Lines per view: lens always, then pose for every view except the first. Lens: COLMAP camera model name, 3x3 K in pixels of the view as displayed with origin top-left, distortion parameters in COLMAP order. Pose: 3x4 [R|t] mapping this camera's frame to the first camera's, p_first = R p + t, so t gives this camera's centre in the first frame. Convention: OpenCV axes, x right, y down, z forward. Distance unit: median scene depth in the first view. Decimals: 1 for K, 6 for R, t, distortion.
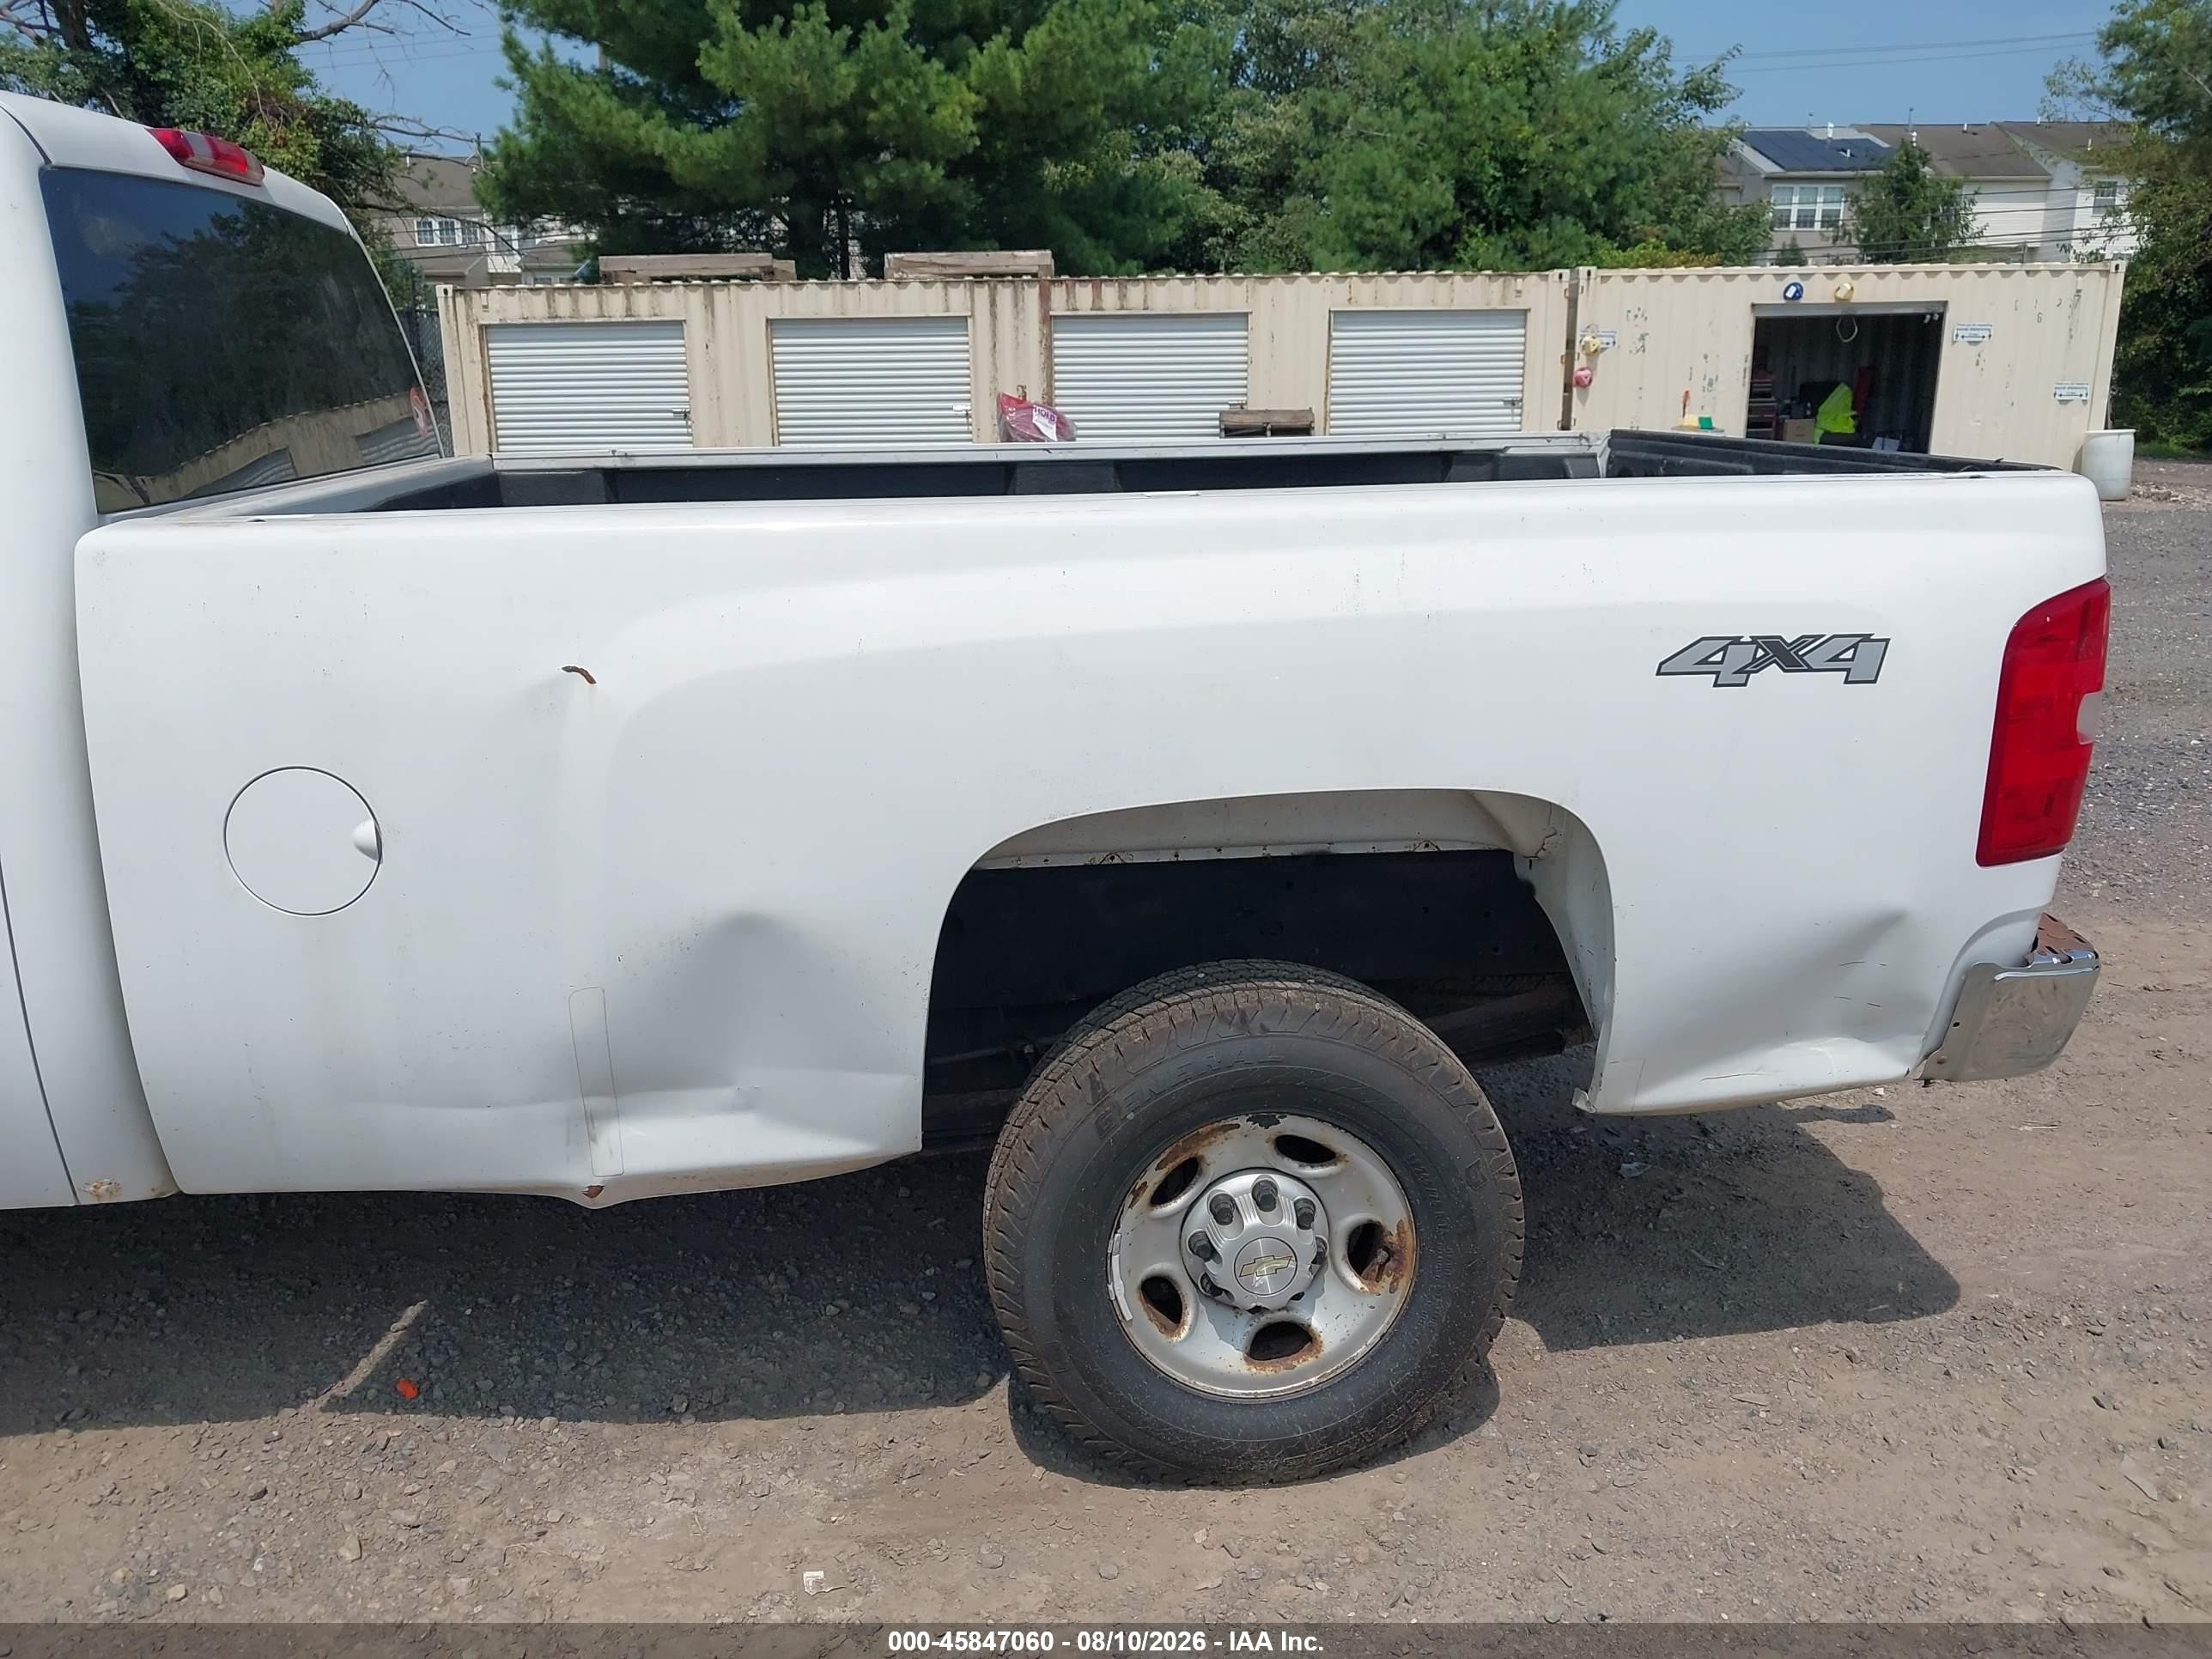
lens RADIAL K [[1629.7, 0, 1120.2], [0, 1629.7, 758.7], [0, 0, 1]] dist [-0.013588, -0.030787]
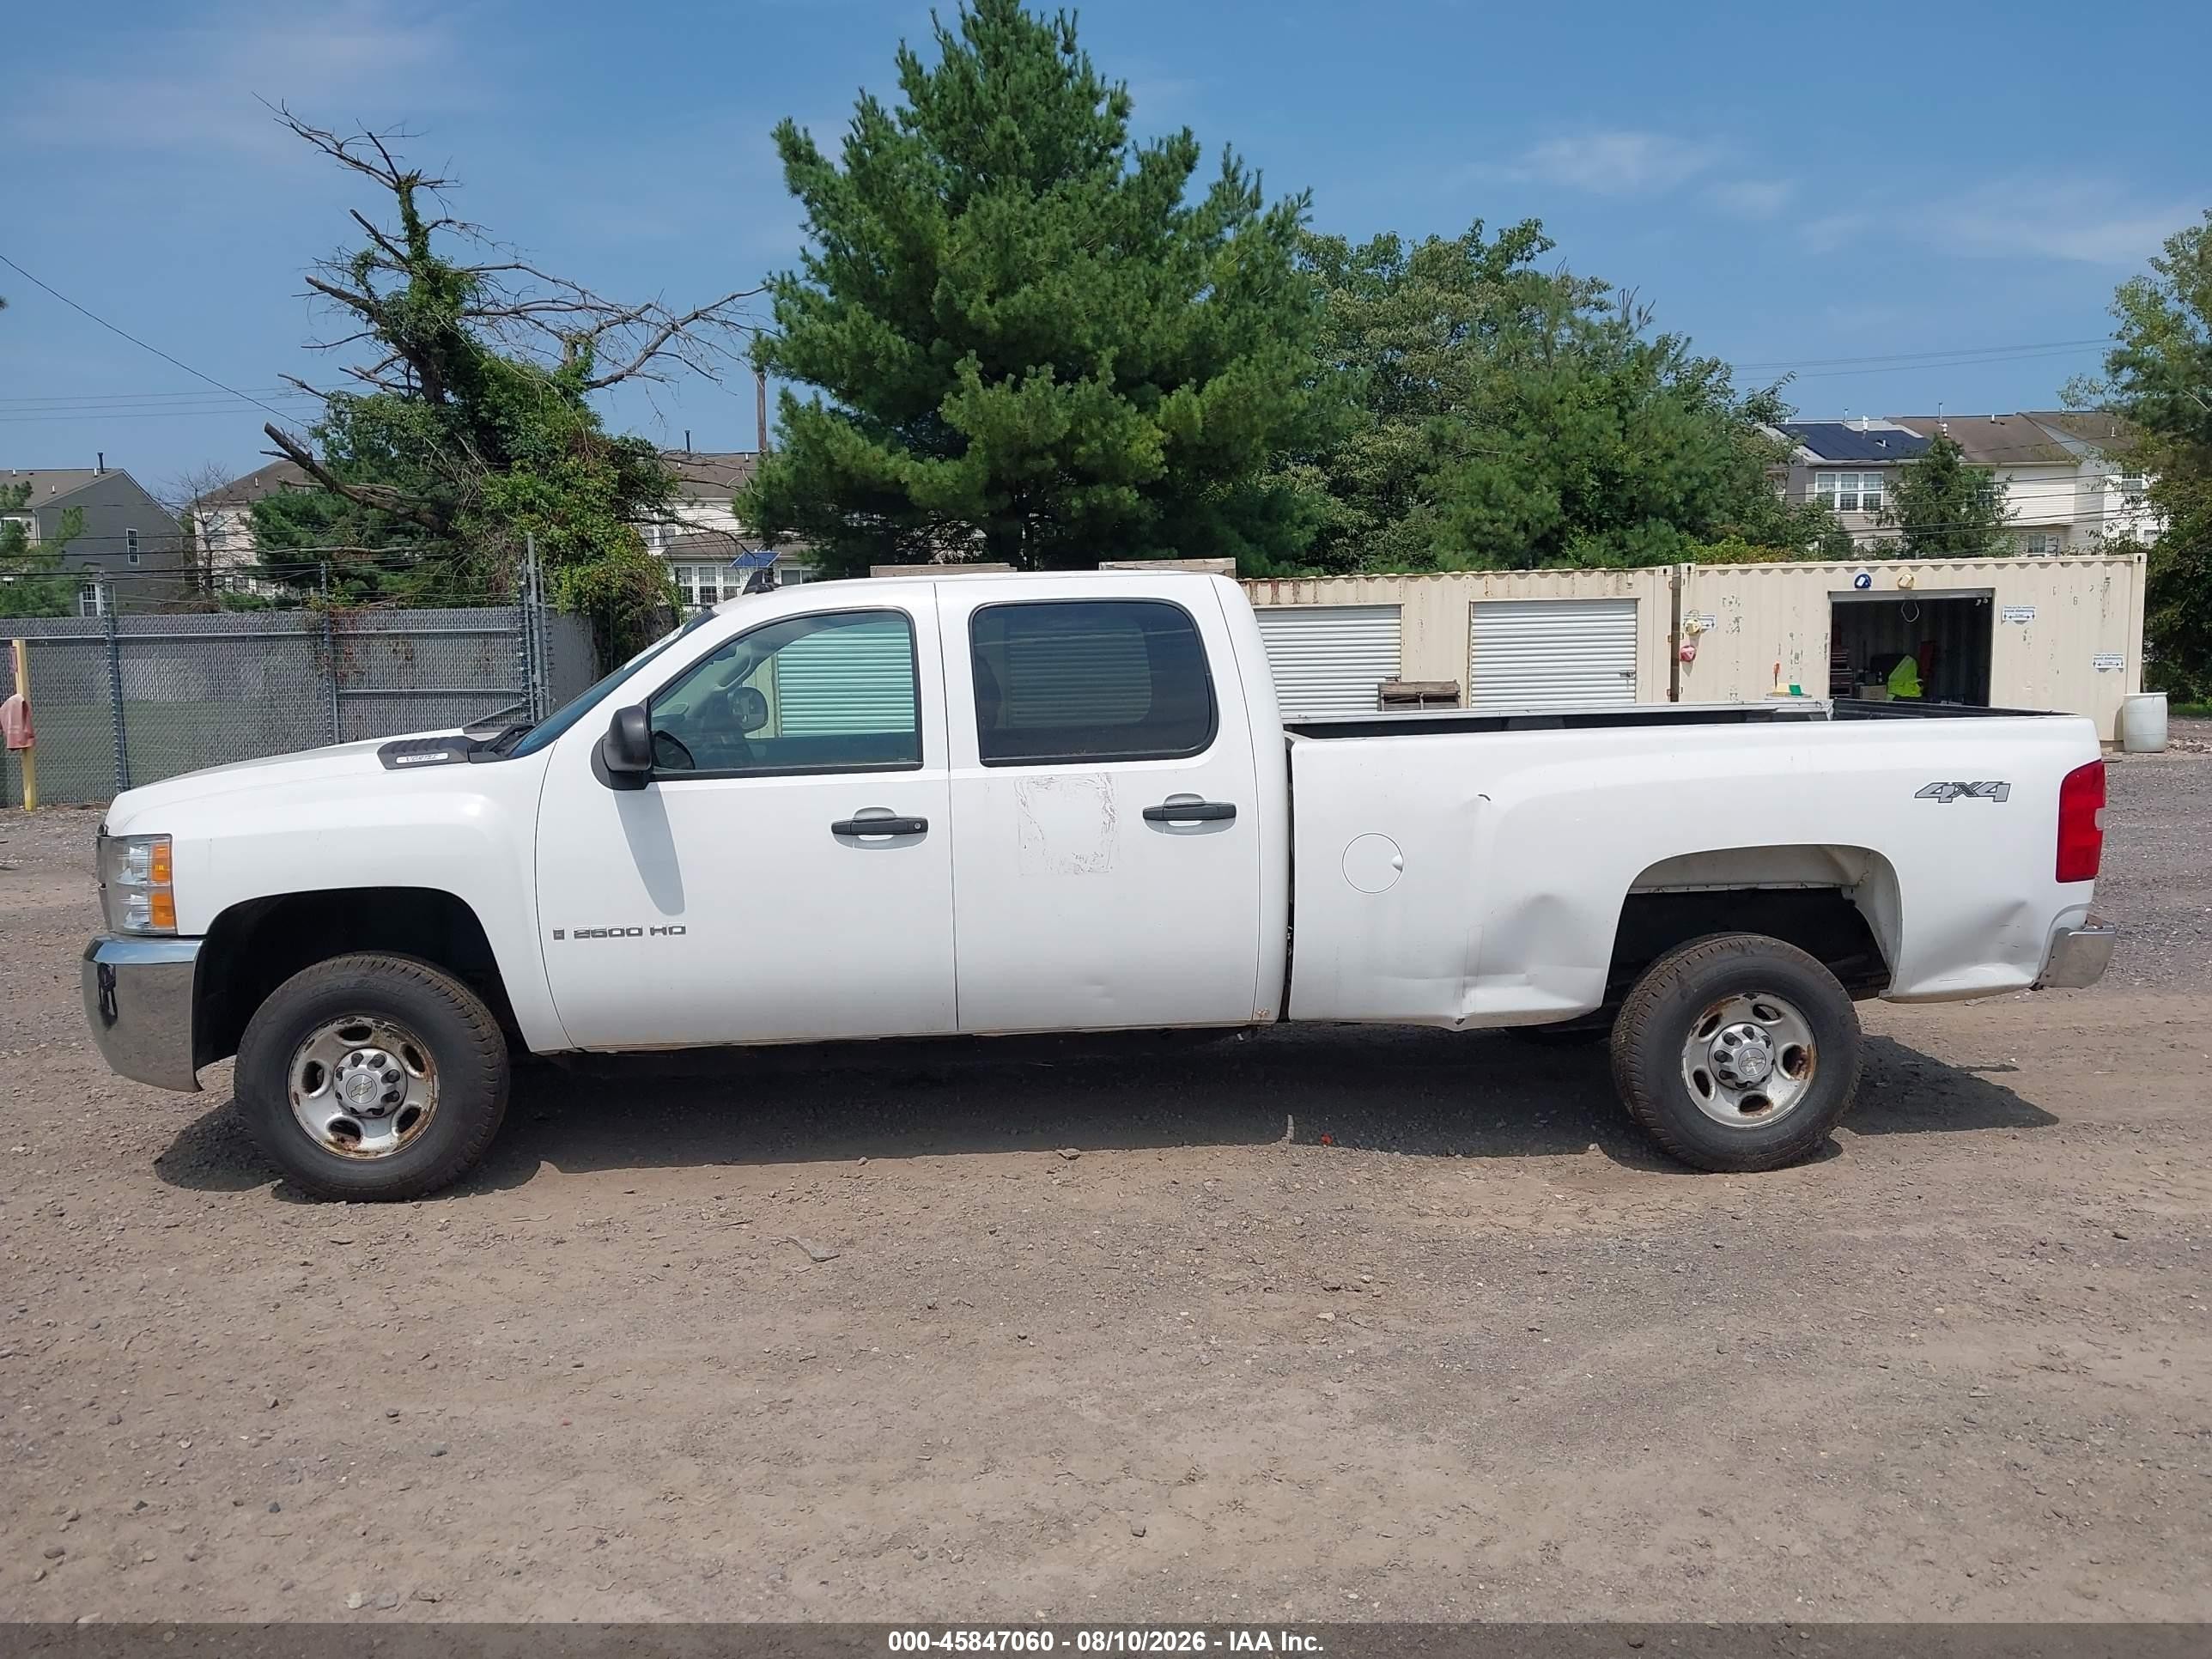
lens RADIAL K [[1629.7, 0, 1113.5], [0, 1629.7, 807.1], [0, 0, 1]] dist [-0.013588, -0.030787]
pose [[0.999391, -0.009463, -0.033597, -0.085902], [0.004768, 0.990535, -0.137178, 0.034200], [0.034577, 0.136934, 0.989977, -0.159119]]
